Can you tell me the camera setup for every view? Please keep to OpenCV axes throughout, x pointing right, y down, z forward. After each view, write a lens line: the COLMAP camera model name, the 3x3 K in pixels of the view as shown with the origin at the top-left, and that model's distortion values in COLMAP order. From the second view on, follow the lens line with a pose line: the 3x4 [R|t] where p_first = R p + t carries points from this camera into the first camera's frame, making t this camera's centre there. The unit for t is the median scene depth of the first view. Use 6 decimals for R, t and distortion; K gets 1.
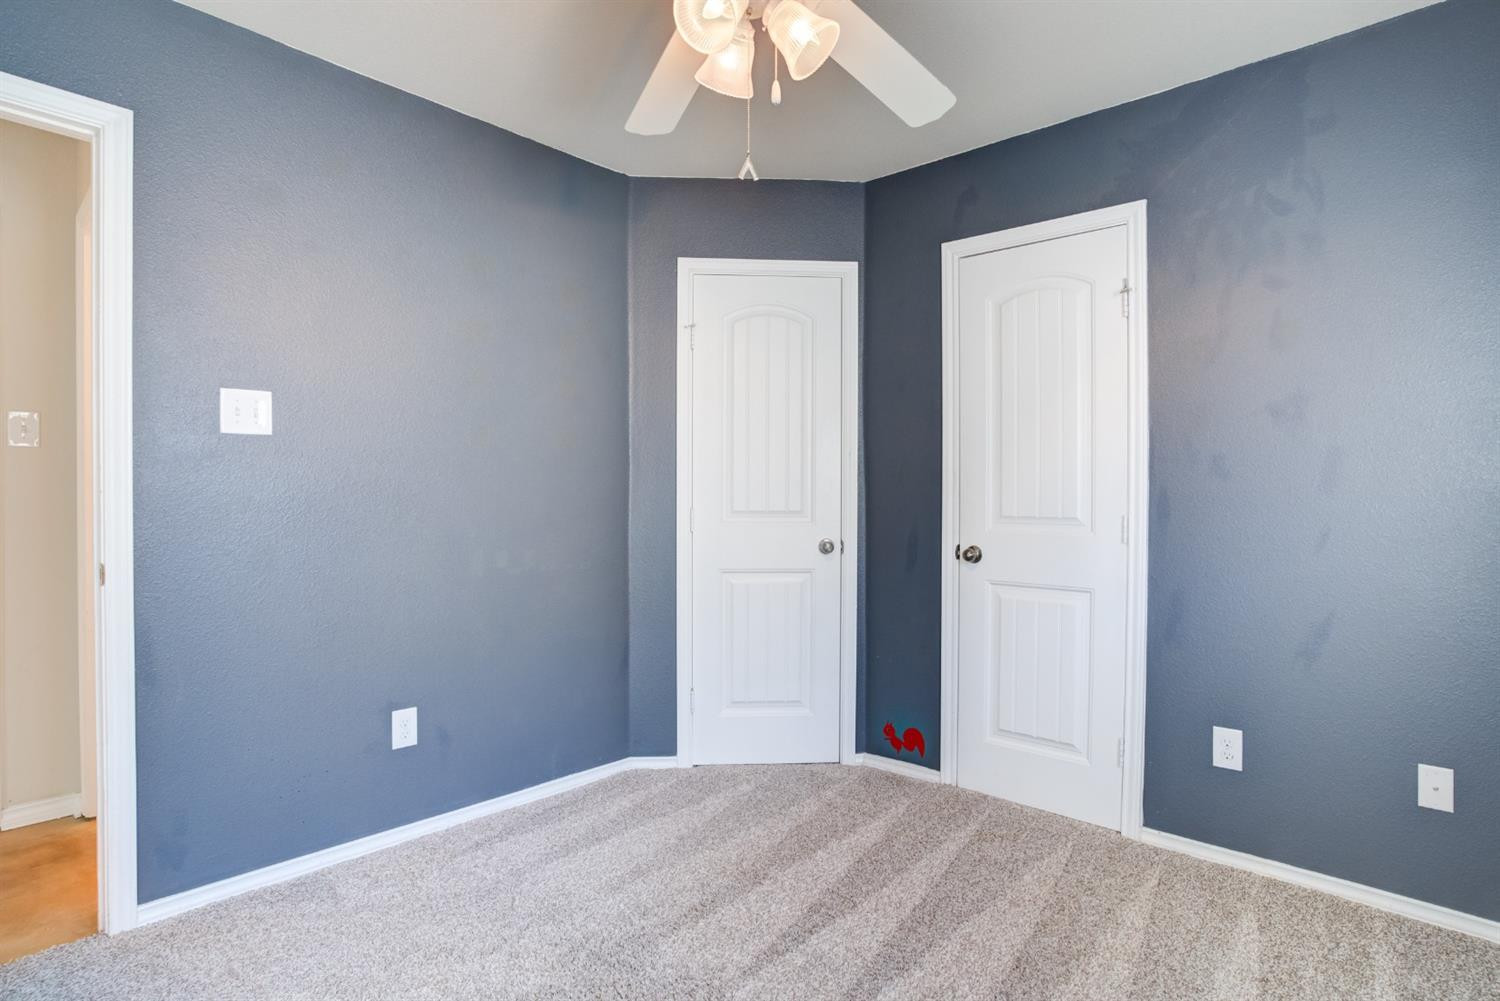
lens RADIAL K [[752.2, 0, 743.4], [0, 752.2, 500.0], [0, 0, 1]] dist [-0.077132, 0.036992]
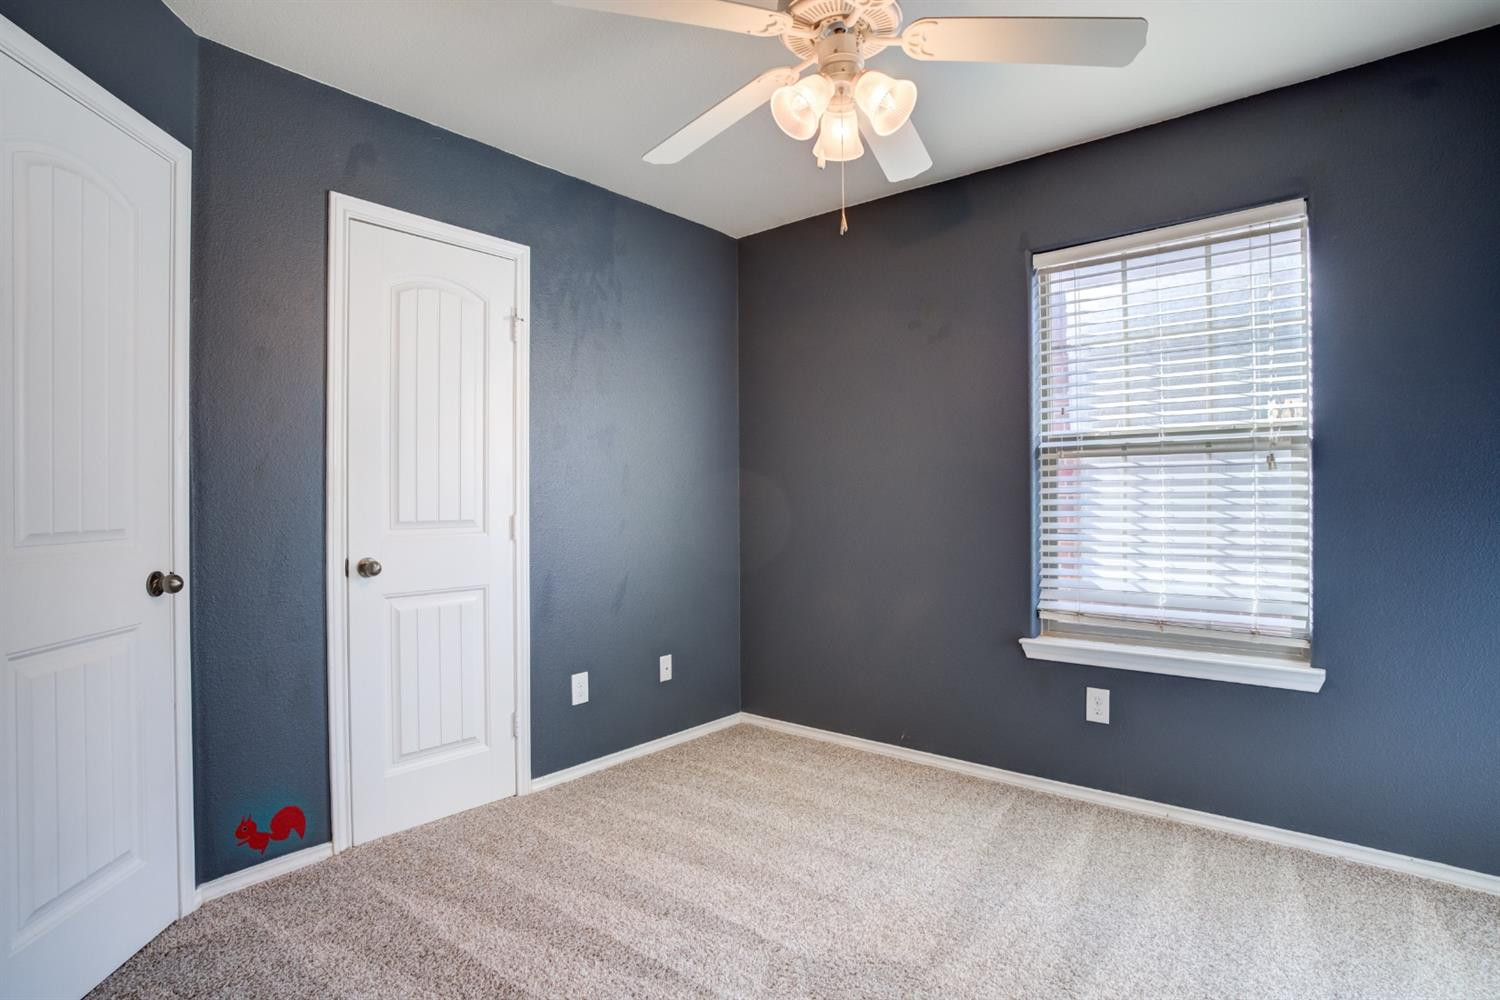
lens RADIAL K [[778.5, 0, 750.4], [0, 778.5, 495.8], [0, 0, 1]] dist [-0.082185, 0.045363]
pose [[-0.039918, -0.001840, 0.999201, -0.658984], [0.016560, 0.999860, 0.002503, -0.005920], [-0.999066, 0.016647, -0.039882, 0.652440]]
